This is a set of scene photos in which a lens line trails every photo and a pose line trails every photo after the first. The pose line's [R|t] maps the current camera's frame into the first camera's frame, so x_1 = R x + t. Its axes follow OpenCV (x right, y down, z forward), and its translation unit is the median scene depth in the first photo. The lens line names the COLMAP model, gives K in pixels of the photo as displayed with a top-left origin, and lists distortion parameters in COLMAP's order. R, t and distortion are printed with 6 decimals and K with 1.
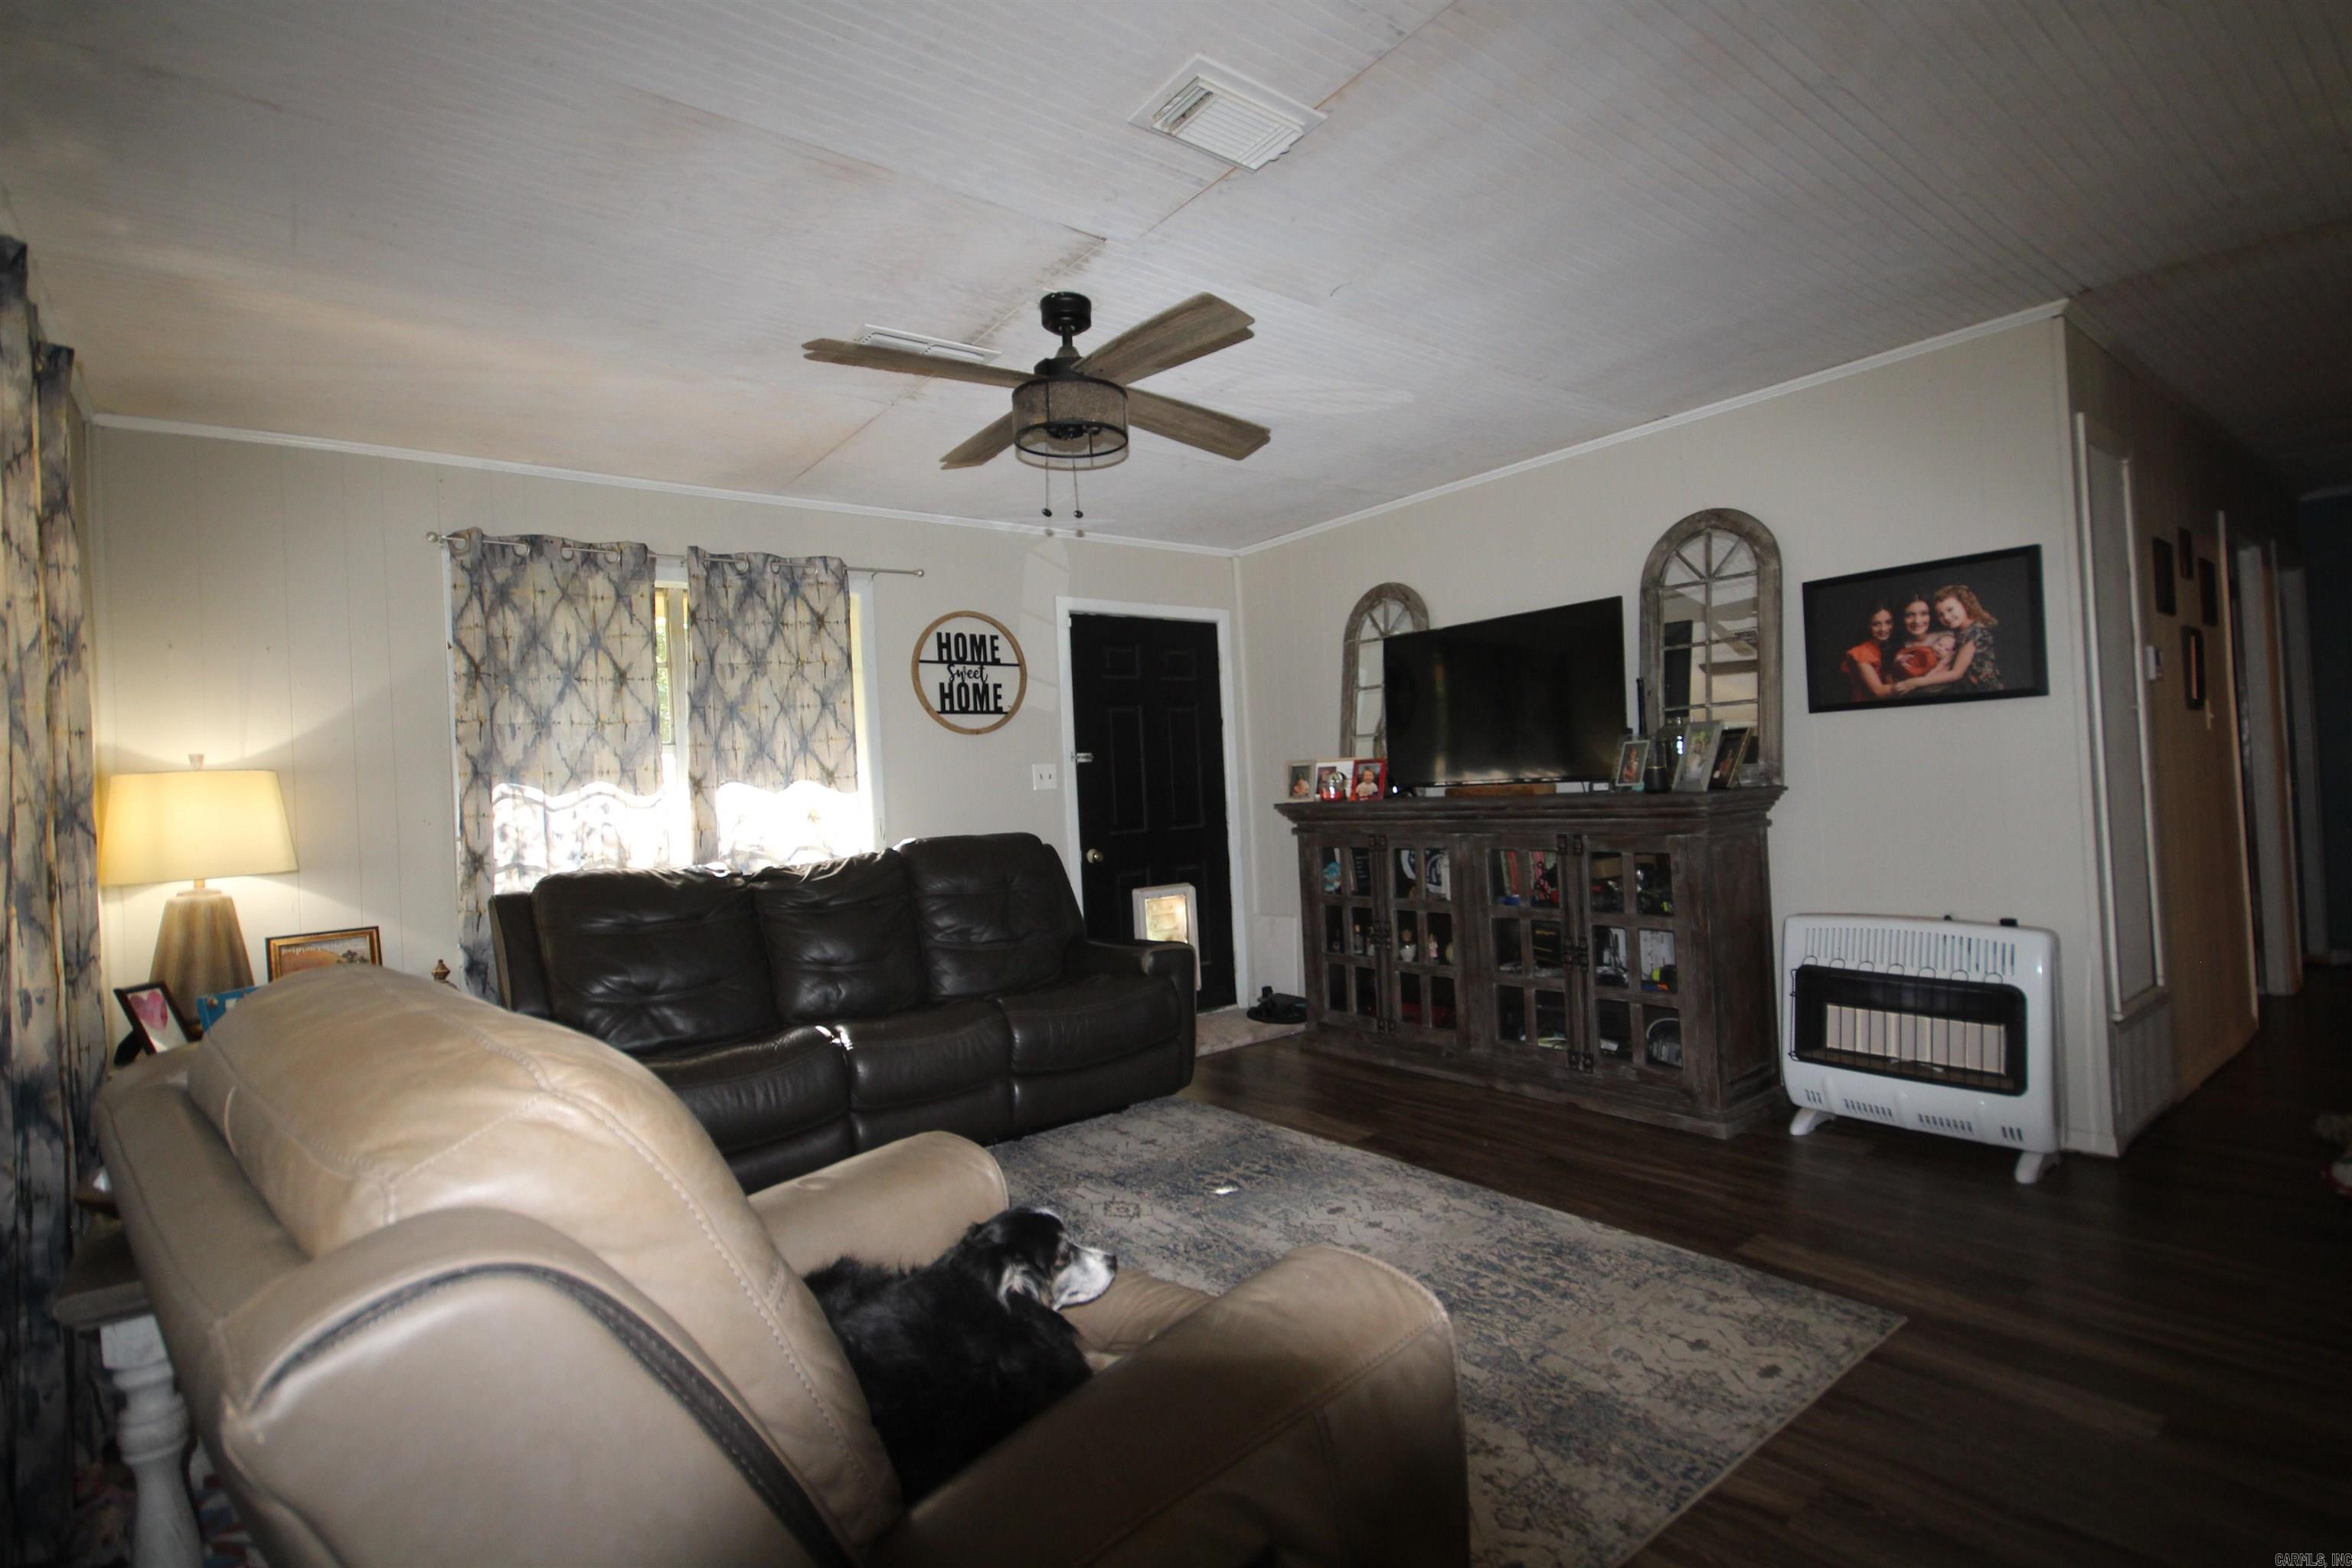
lens RADIAL K [[1100.6, 0, 1181.5], [0, 1100.6, 790.9], [0, 0, 1]] dist [0.004130, -0.004486]
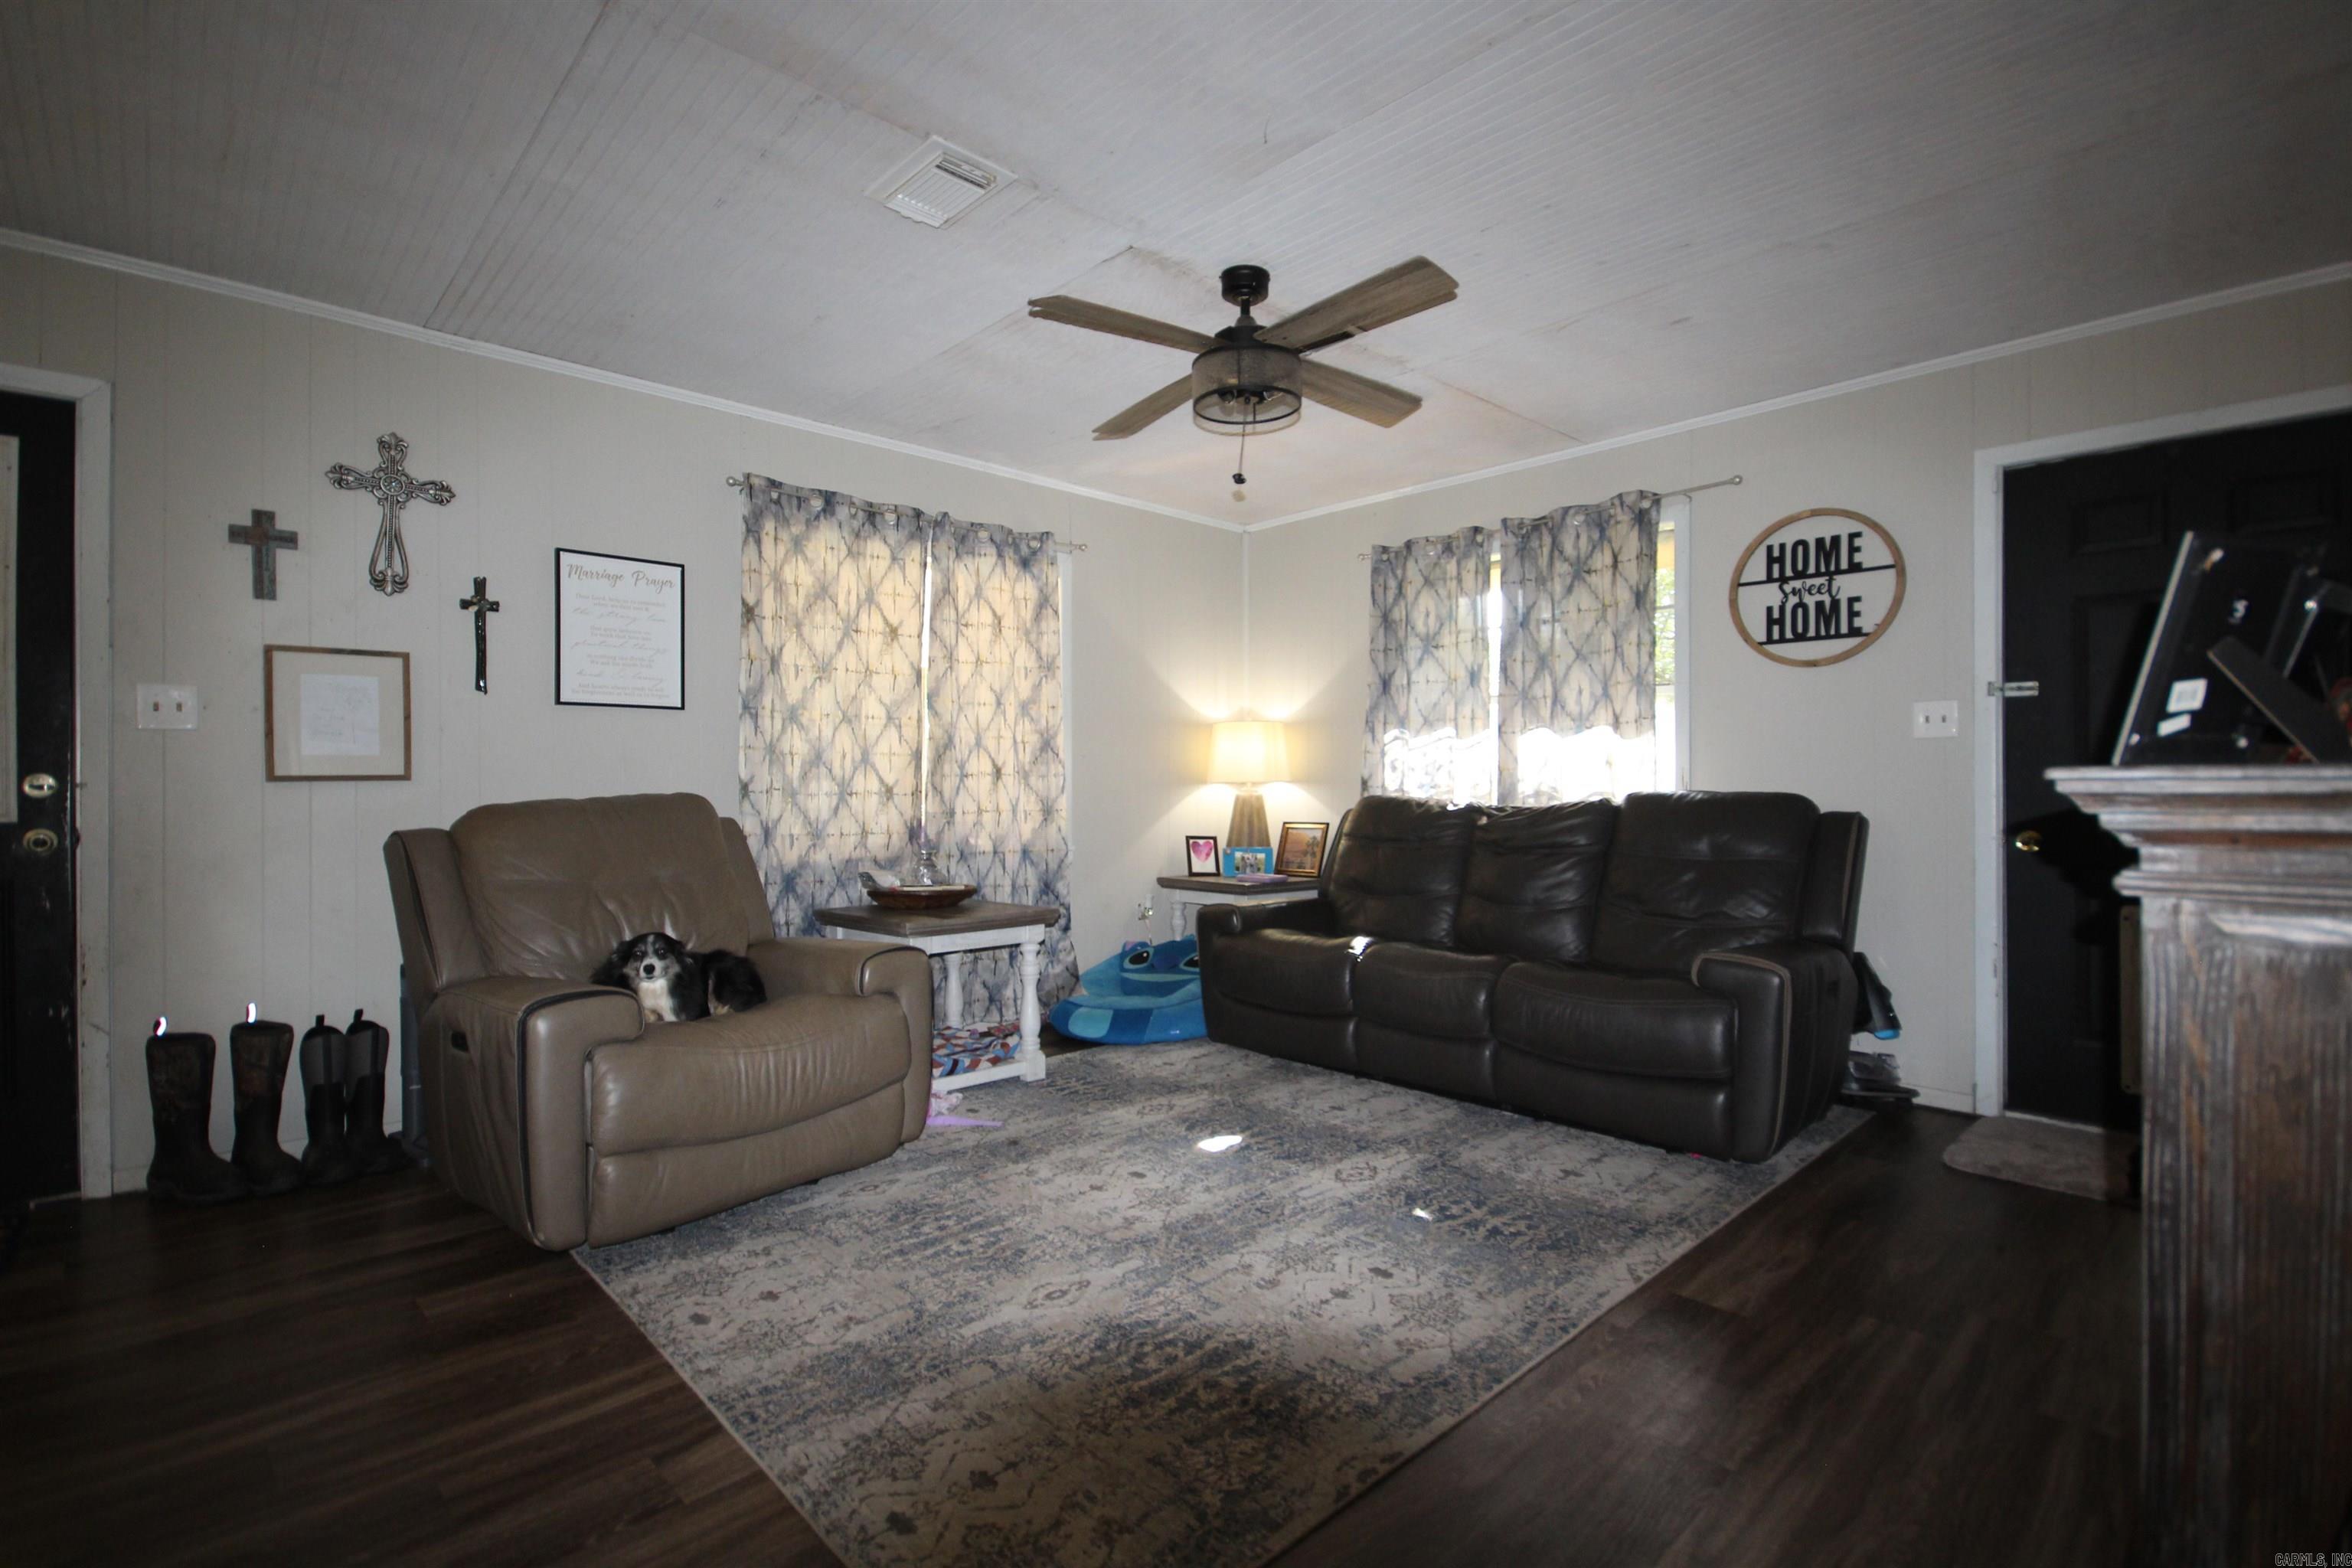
lens RADIAL K [[1100.6, 0, 1181.0], [0, 1100.6, 775.1], [0, 0, 1]] dist [0.004130, -0.004486]
pose [[0.085977, 0.048468, -0.995117, 0.707363], [0.000420, 0.998814, 0.048684, -0.015675], [0.996297, -0.004604, 0.085855, 0.610944]]
